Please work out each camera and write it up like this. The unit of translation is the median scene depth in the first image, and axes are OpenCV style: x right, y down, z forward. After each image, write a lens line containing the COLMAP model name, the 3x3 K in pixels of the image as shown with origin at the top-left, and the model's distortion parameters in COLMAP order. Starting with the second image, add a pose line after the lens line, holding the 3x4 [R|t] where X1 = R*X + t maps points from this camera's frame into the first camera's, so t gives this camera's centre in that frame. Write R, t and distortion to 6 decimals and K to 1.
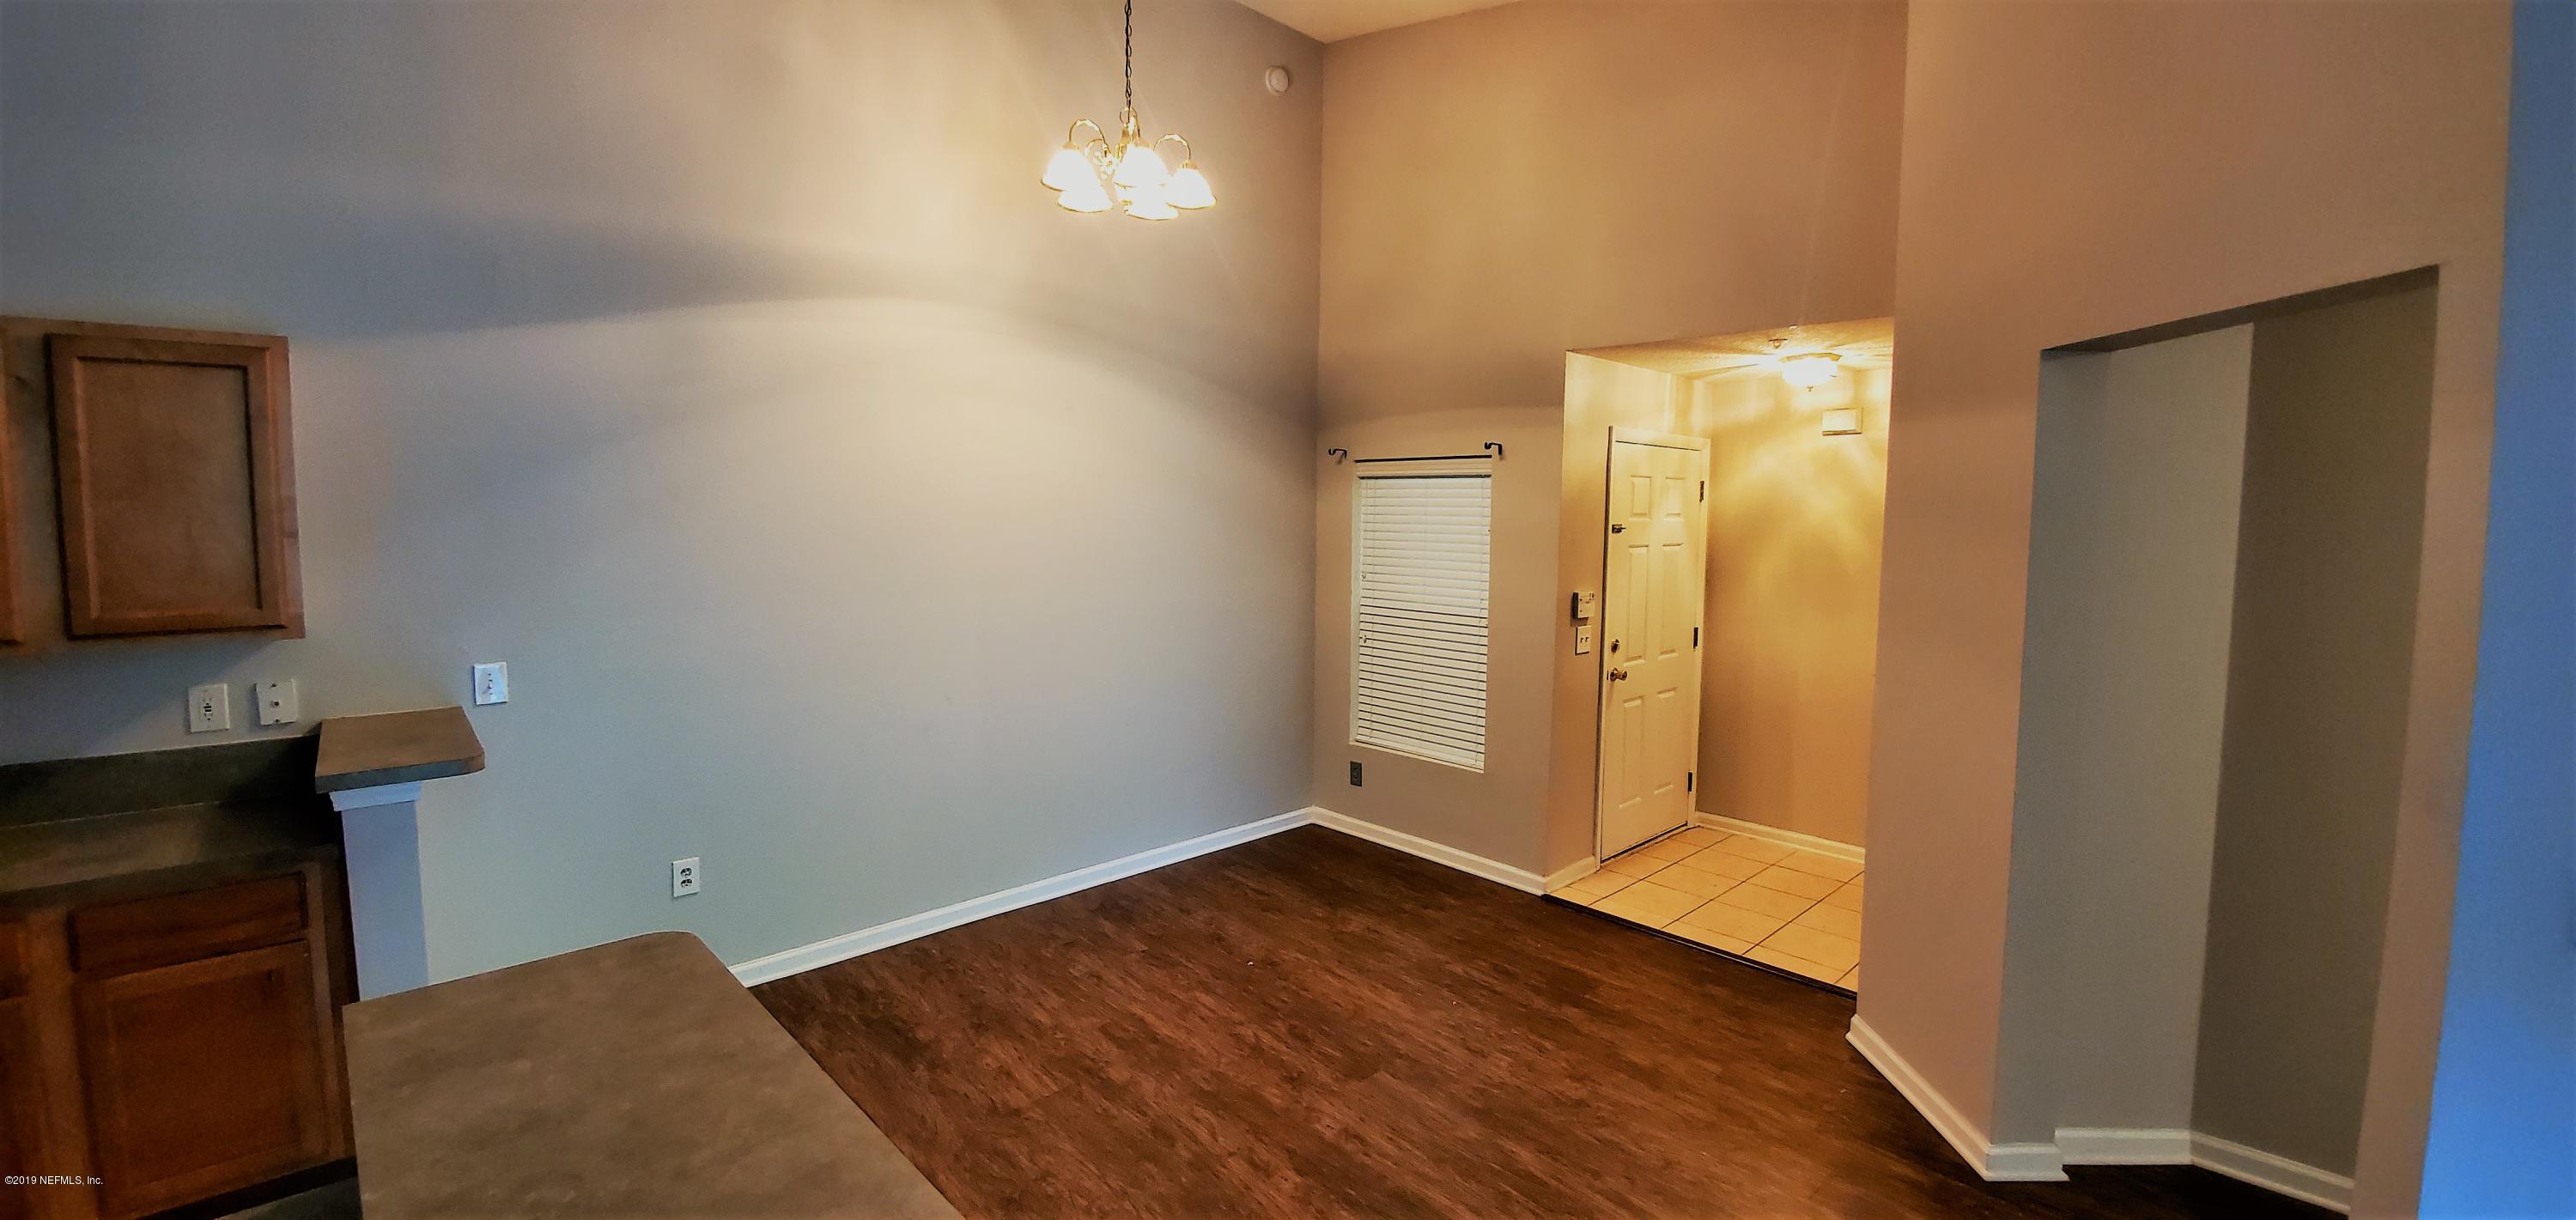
lens RADIAL K [[1016.8, 0, 1305.4], [0, 1016.8, 579.2], [0, 0, 1]] dist [0.018079, -0.018289]
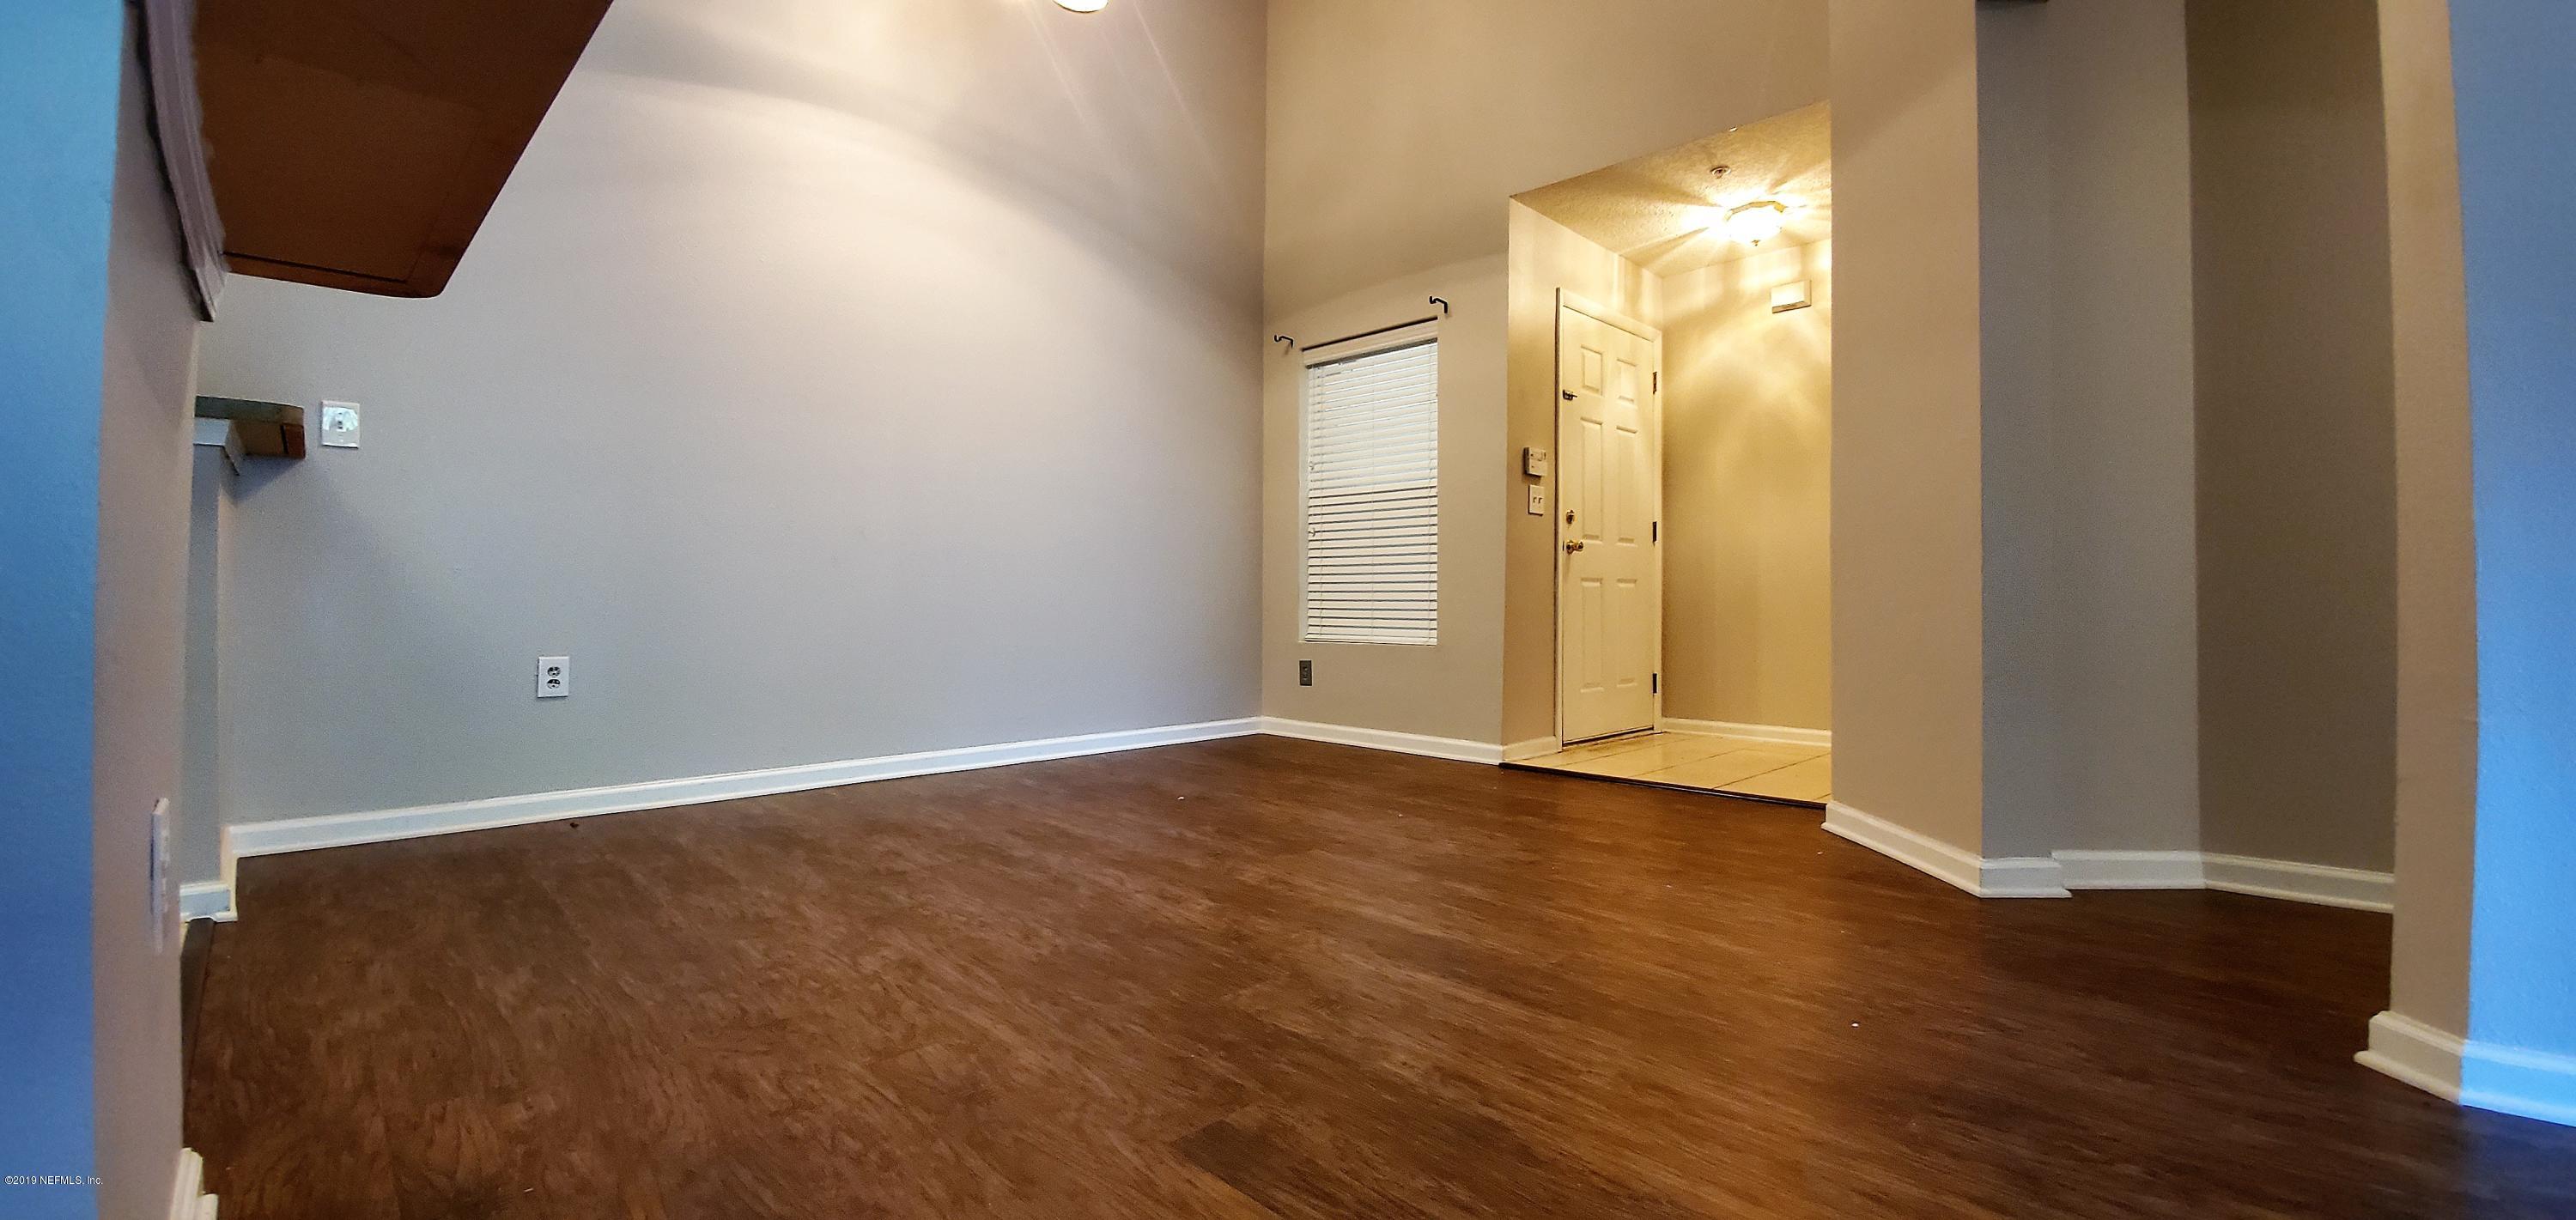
lens RADIAL K [[1017.0, 0, 1302.5], [0, 1017.0, 571.5], [0, 0, 1]] dist [0.007872, -0.007462]
pose [[0.999671, -0.008170, 0.024298, 0.027359], [0.010138, 0.996578, -0.082034, 0.195508], [-0.023545, 0.082254, 0.996333, 0.050801]]
